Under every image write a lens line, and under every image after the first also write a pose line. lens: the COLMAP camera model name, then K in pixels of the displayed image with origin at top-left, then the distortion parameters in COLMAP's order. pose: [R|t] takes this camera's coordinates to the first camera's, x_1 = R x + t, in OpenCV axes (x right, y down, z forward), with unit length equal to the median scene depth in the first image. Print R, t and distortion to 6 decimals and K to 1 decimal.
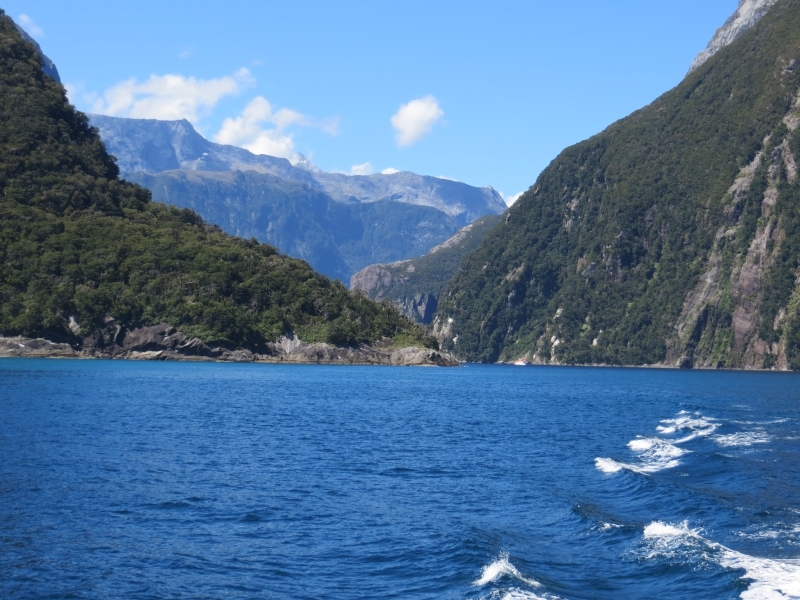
lens RADIAL K [[1660.7, 0, 400.6], [0, 1660.7, 300.9], [0, 0, 1]] dist [-0.113335, 0.000000]
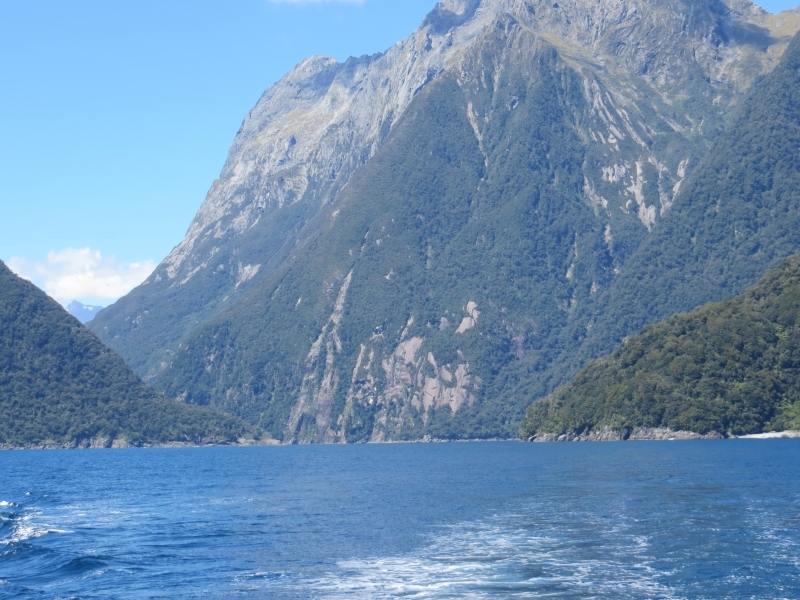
lens RADIAL K [[2006.3, 0, 398.8], [0, 2006.3, 300.7], [0, 0, 1]] dist [-0.060985, 0.000000]
pose [[0.942464, -0.017401, 0.333854, -0.519134], [0.029055, 0.999129, -0.029945, -0.058034], [-0.333043, 0.037922, 0.942149, -1.360313]]
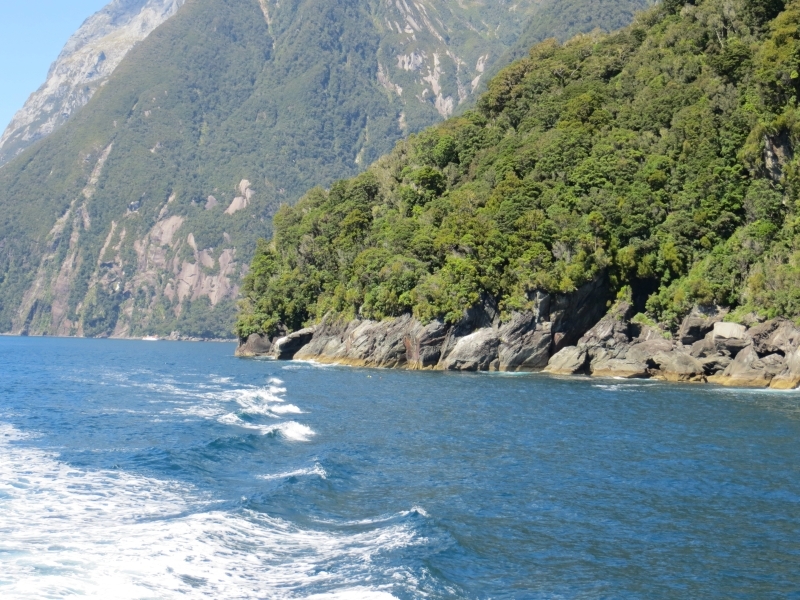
lens RADIAL K [[1348.0, 0, 399.7], [0, 1348.0, 299.9], [0, 0, 1]] dist [-0.090927, 0.000000]
pose [[0.890932, 0.015455, 0.453874, -0.109917], [-0.021715, 0.999727, 0.008583, -0.016535], [-0.453618, -0.017503, 0.891024, -0.411448]]
